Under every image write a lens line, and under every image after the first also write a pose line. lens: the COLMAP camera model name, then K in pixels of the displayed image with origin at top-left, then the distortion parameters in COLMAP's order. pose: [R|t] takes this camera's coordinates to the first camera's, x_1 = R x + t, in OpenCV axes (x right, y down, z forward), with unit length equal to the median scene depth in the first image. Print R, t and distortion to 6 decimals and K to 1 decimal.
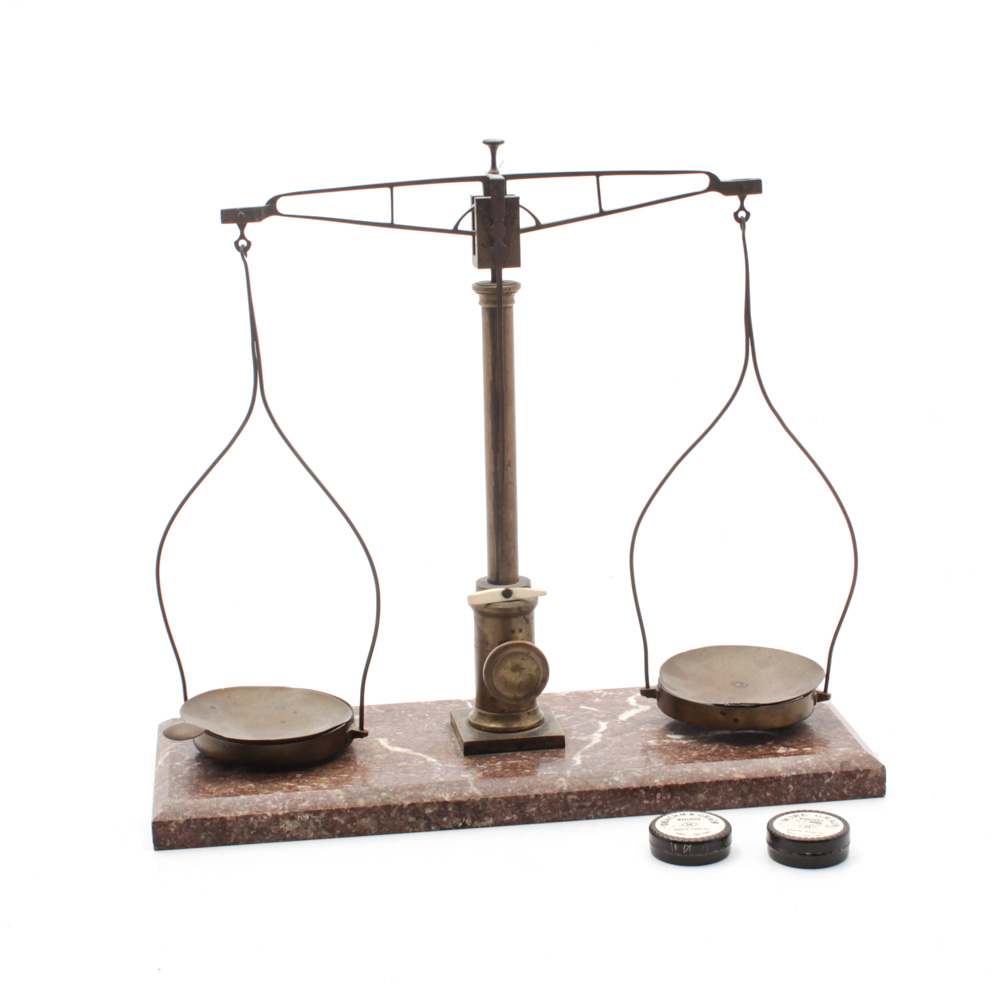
lens RADIAL K [[2335.6, 0, 500.0], [0, 2335.6, 500.0], [0, 0, 1]] dist [0.005720, 0.160631]
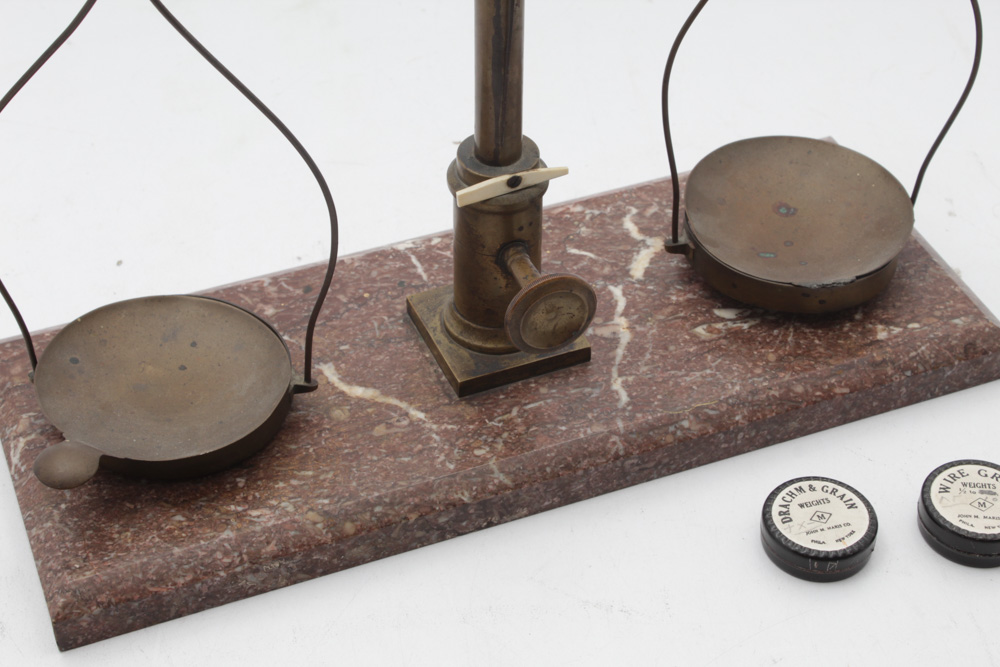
lens RADIAL K [[1985.7, 0, 500.0], [0, 1985.7, 333.5], [0, 0, 1]] dist [0.053215, -0.059212]
pose [[0.968374, -0.141150, 0.205739, -0.127706], [0.032645, 0.889184, 0.456384, -0.186848], [-0.247358, -0.435234, 0.865670, 0.499229]]
